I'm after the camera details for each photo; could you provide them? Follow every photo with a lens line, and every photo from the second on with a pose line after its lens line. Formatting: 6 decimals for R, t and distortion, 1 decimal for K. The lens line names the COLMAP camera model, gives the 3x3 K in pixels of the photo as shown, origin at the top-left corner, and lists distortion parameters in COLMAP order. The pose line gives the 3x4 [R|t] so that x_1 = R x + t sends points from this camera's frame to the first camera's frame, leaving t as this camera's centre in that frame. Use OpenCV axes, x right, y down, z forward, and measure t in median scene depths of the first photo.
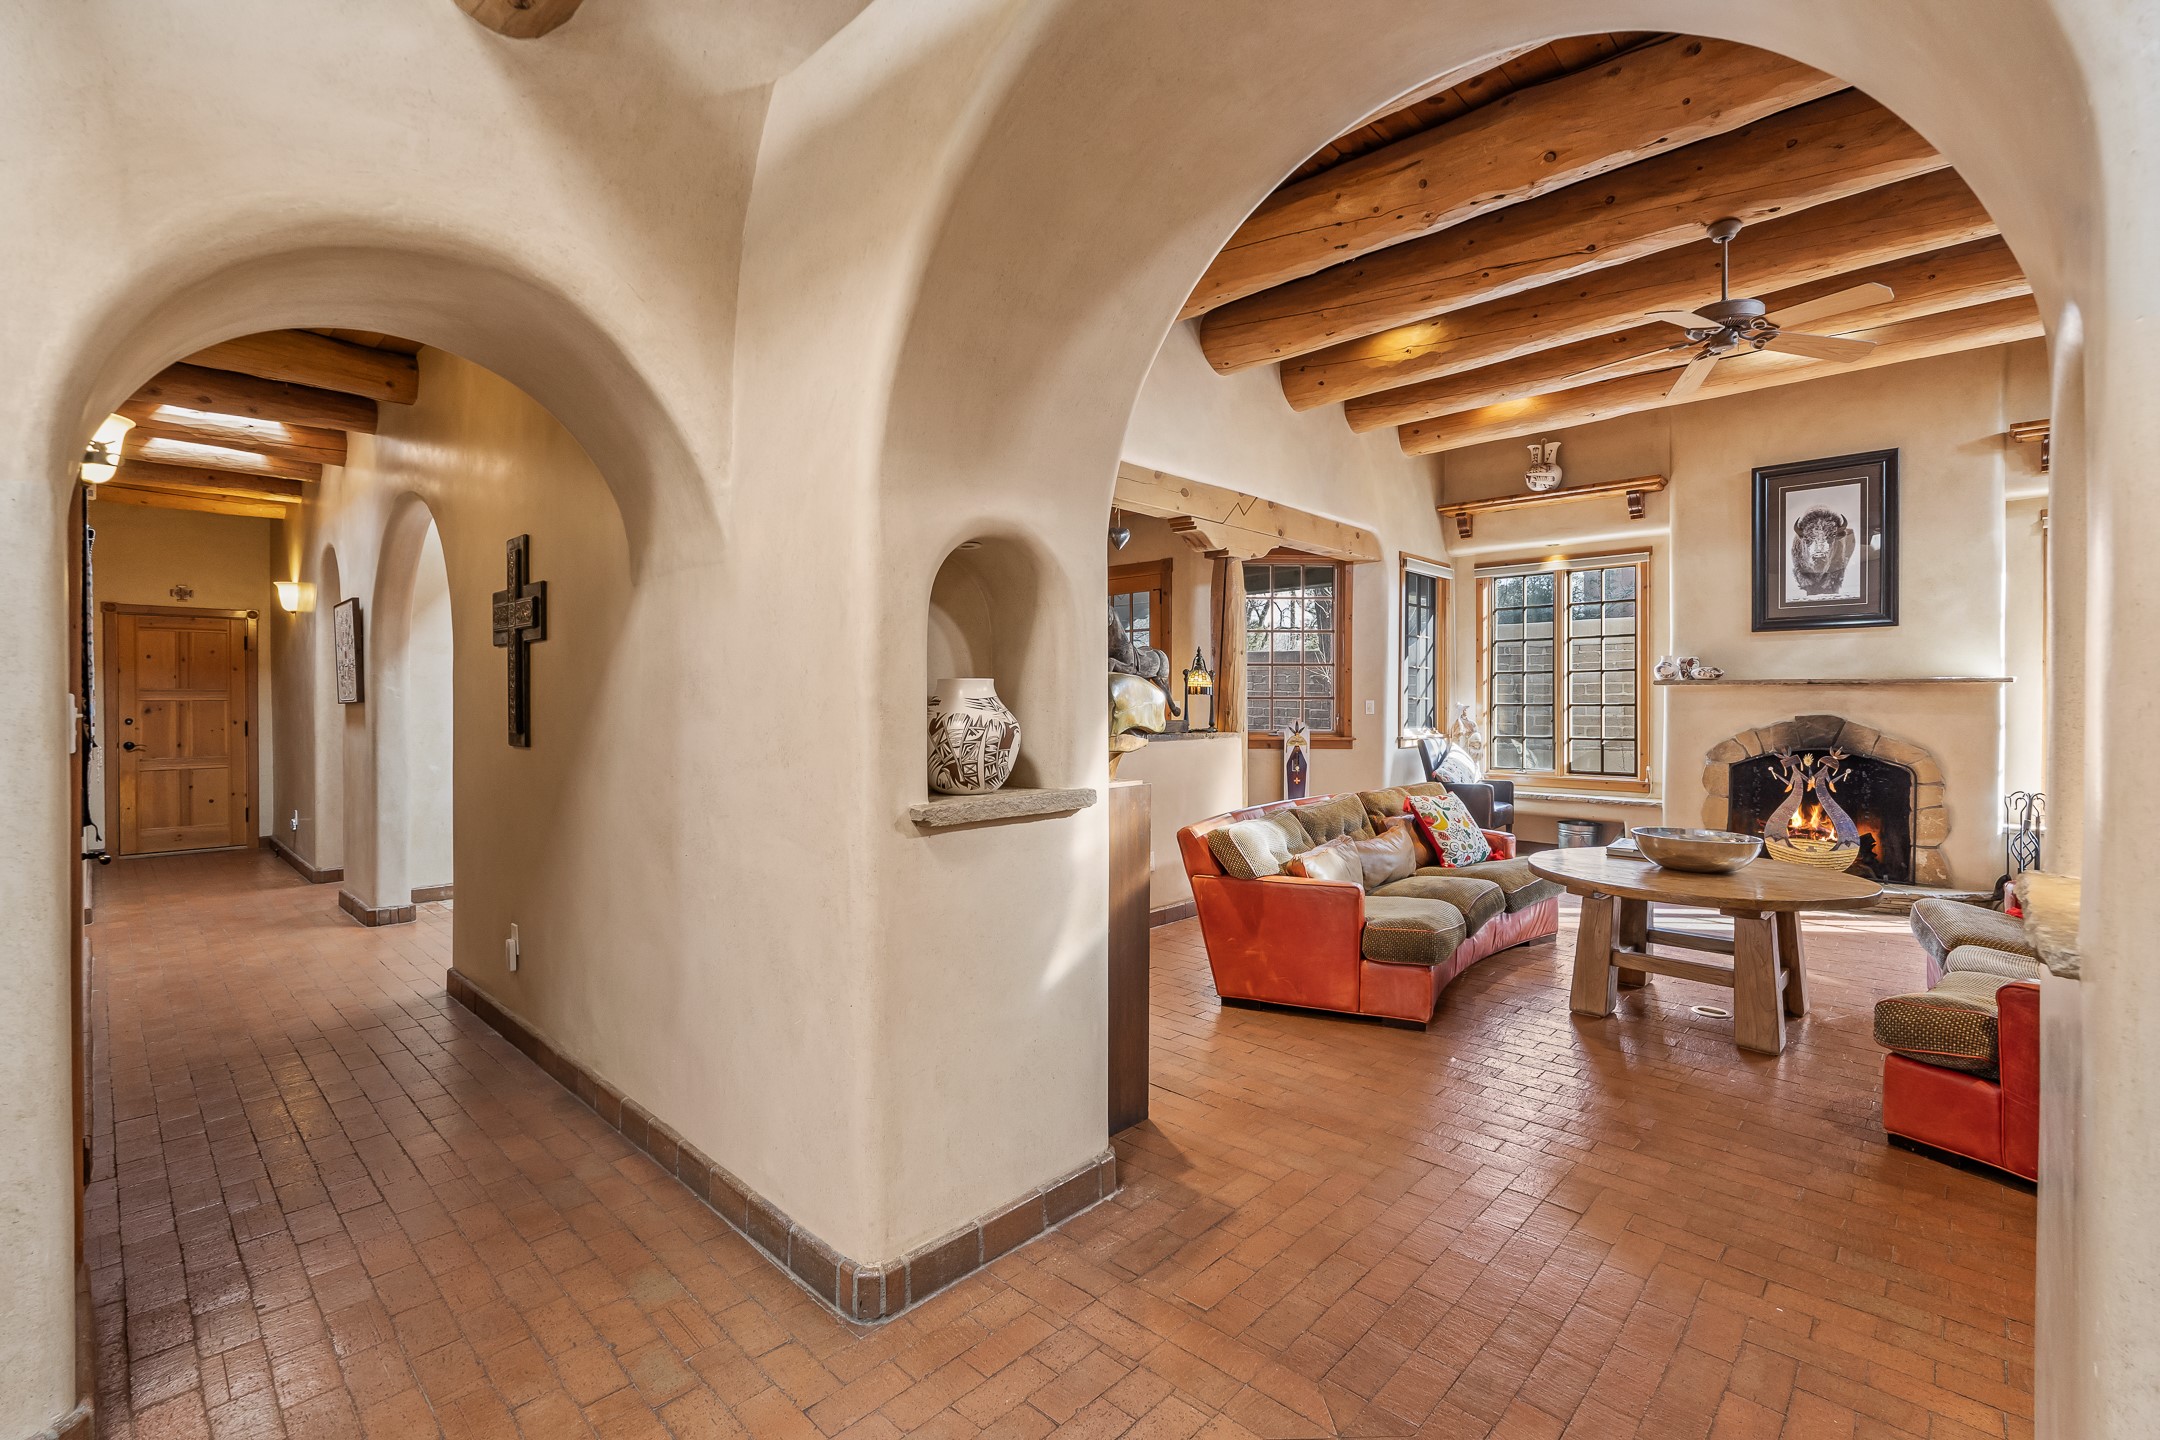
lens RADIAL K [[959.0, 0, 1083.8], [0, 959.0, 713.2], [0, 0, 1]] dist [-0.001070, 0.000188]
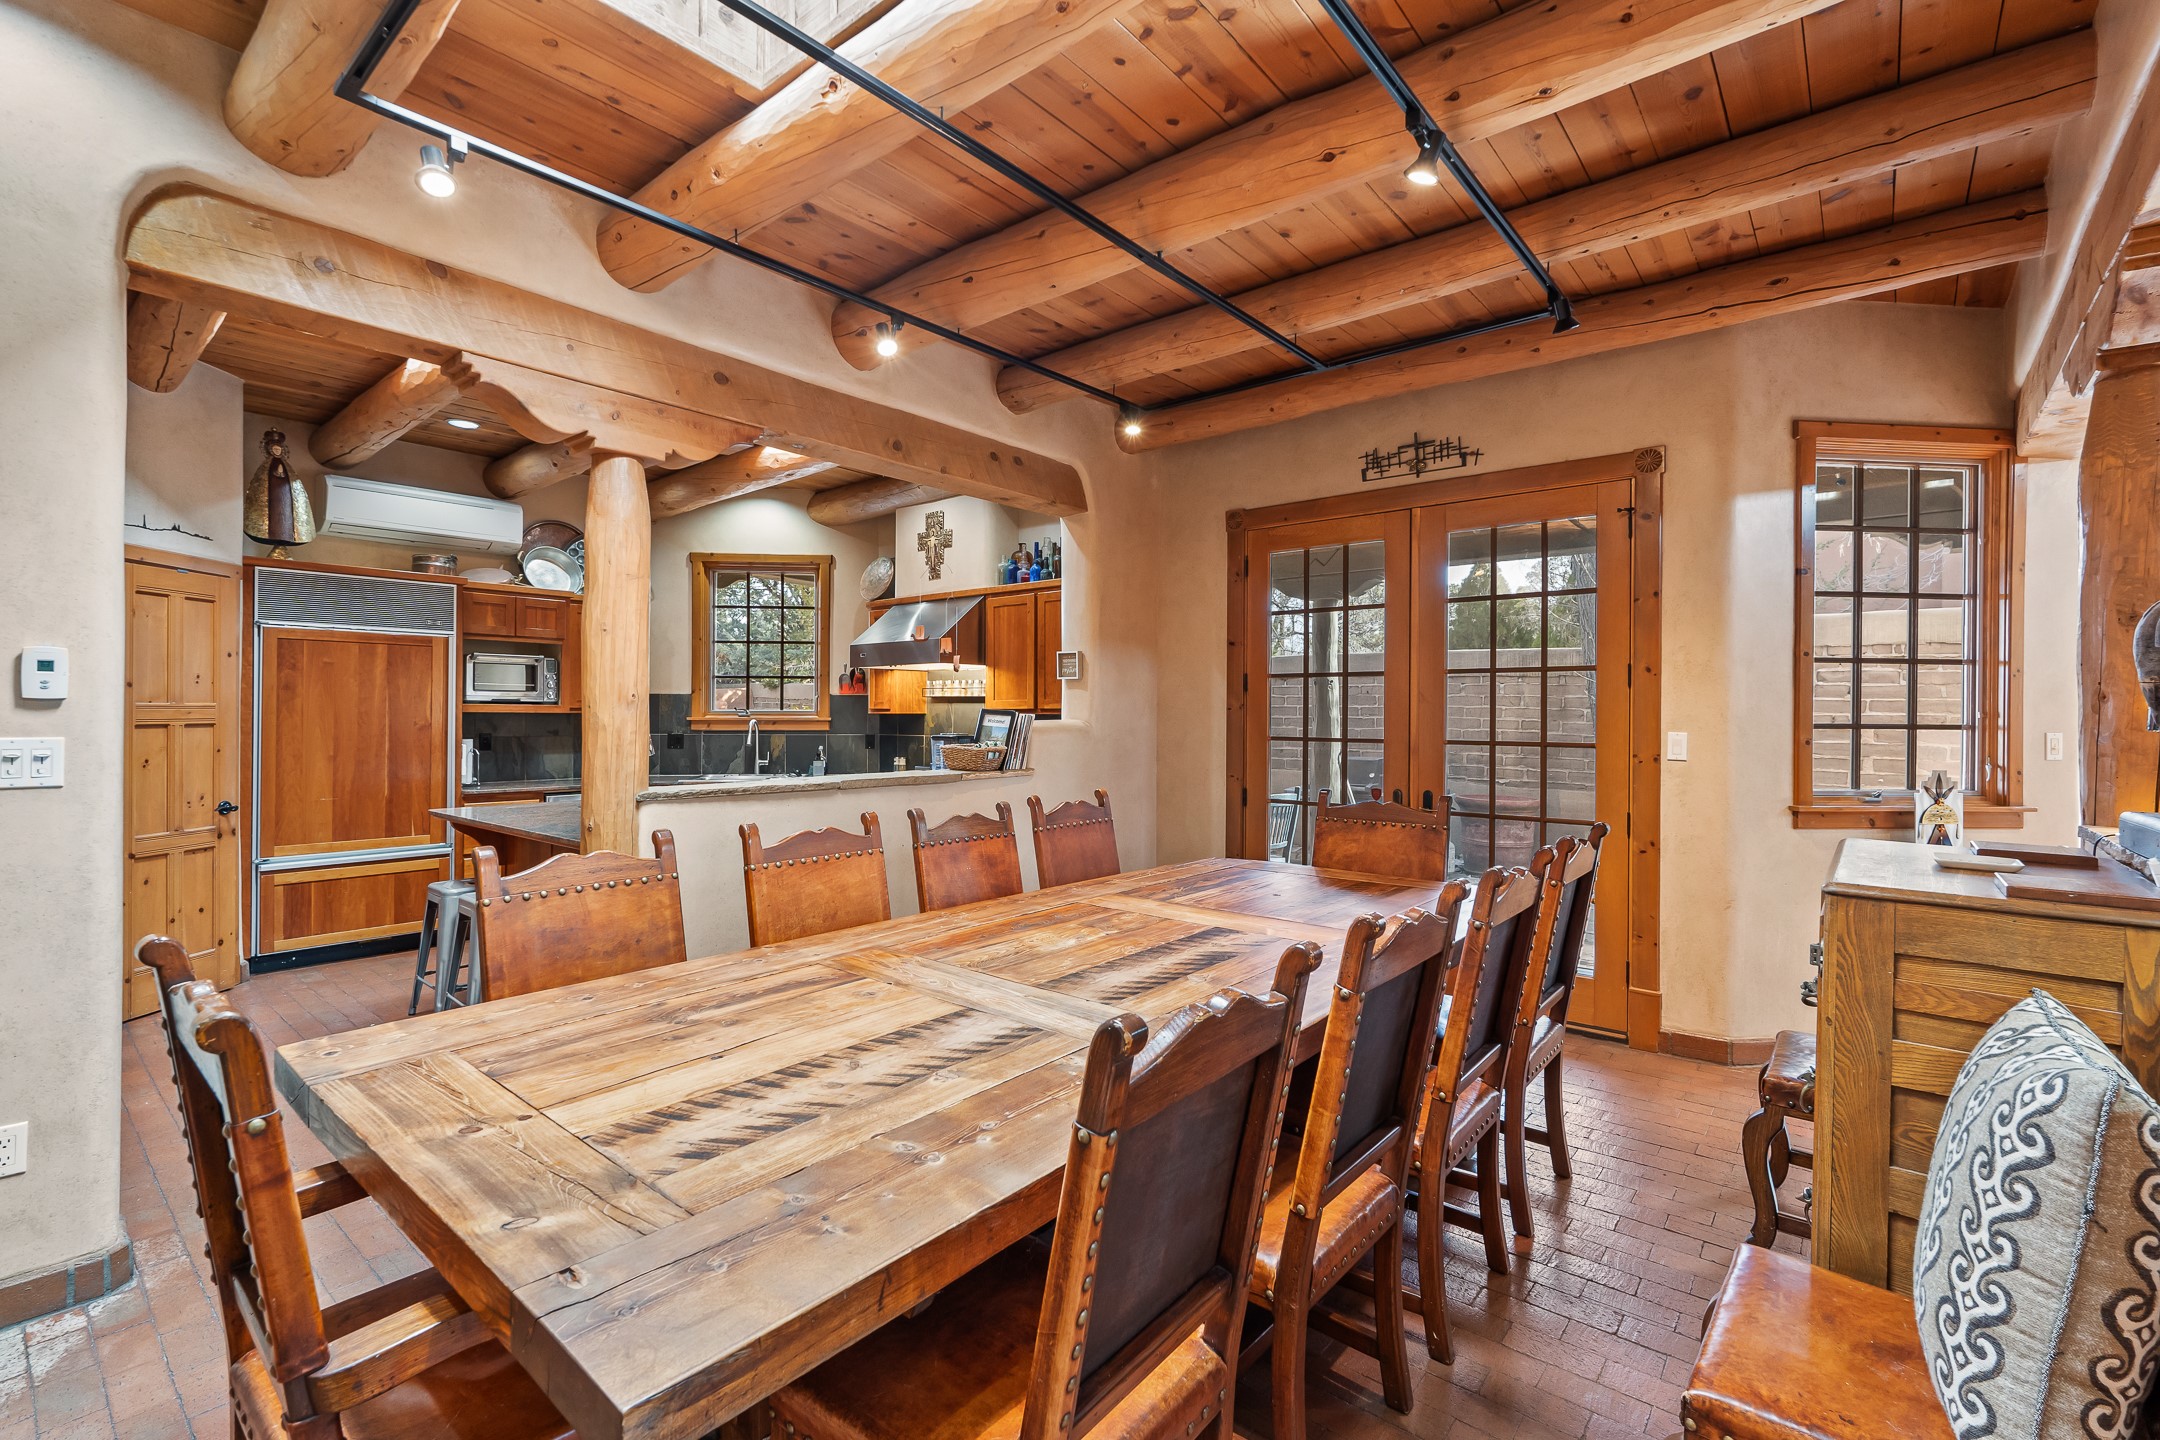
lens RADIAL K [[950.7, 0, 1084.9], [0, 950.7, 714.5], [0, 0, 1]] dist [-0.000634, -0.000188]
pose [[0.997964, 0.004308, 0.063640, -0.280558], [-0.003861, 0.999967, -0.007152, -0.019305], [-0.063669, 0.006892, 0.997947, 0.613704]]
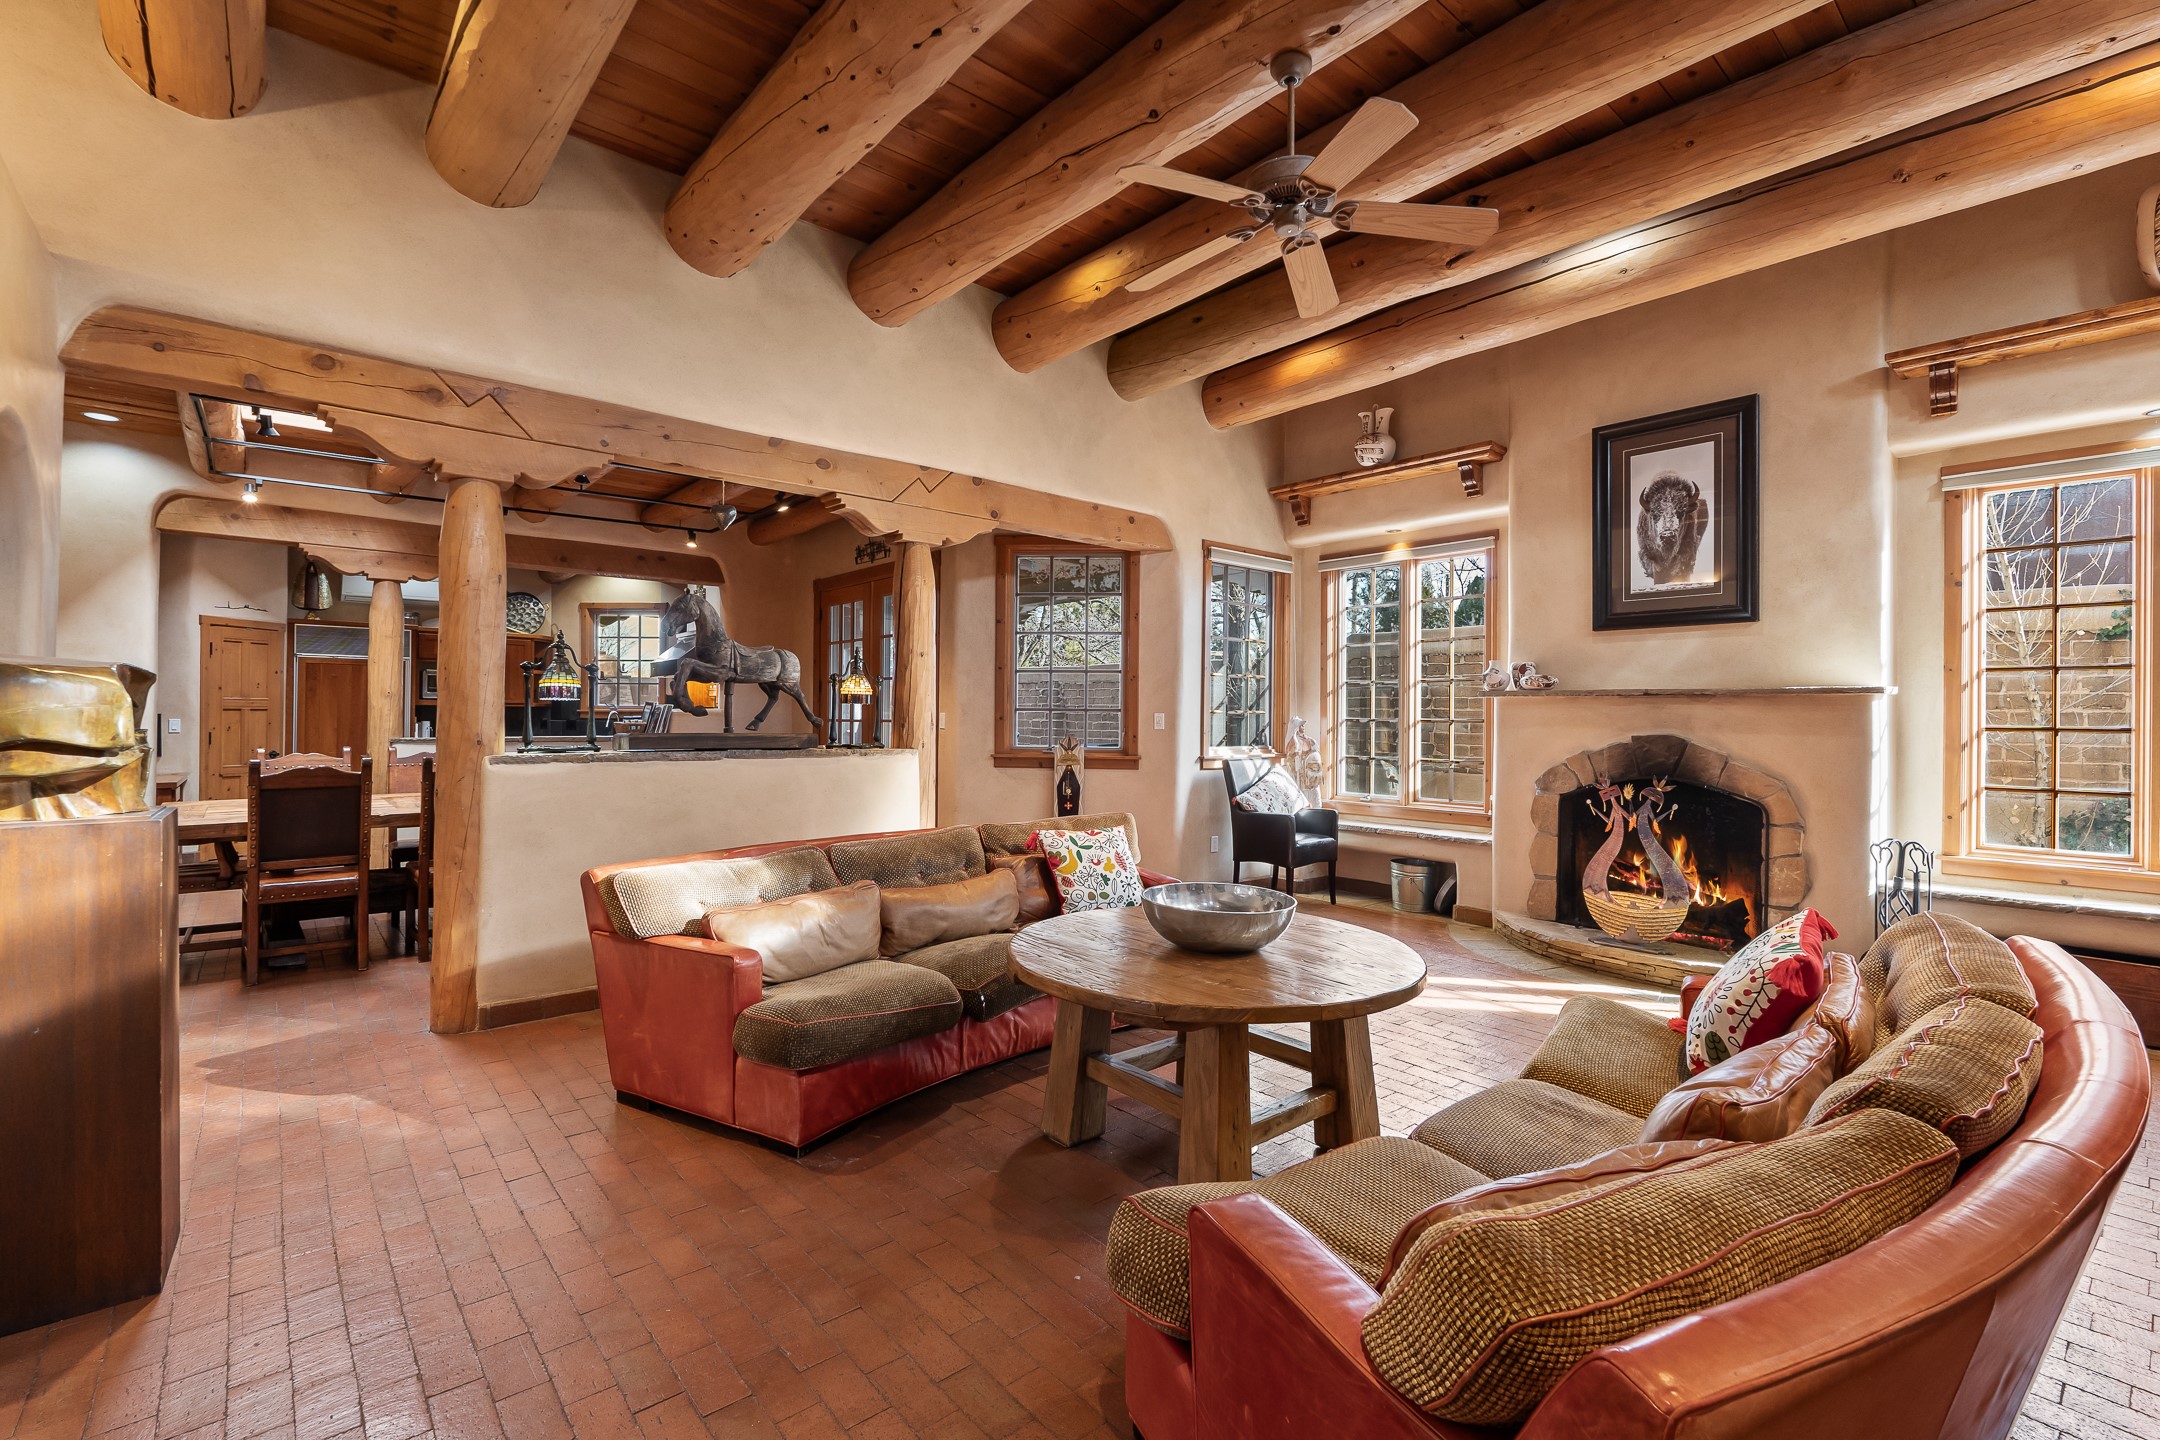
lens RADIAL K [[958.1, 0, 1085.0], [0, 958.1, 719.0], [0, 0, 1]] dist [-0.002515, -0.000366]
pose [[0.994763, 0.007674, -0.101924, 0.367750], [-0.008570, 0.999928, -0.008360, -0.000536], [0.101852, 0.009190, 0.994757, 0.162962]]
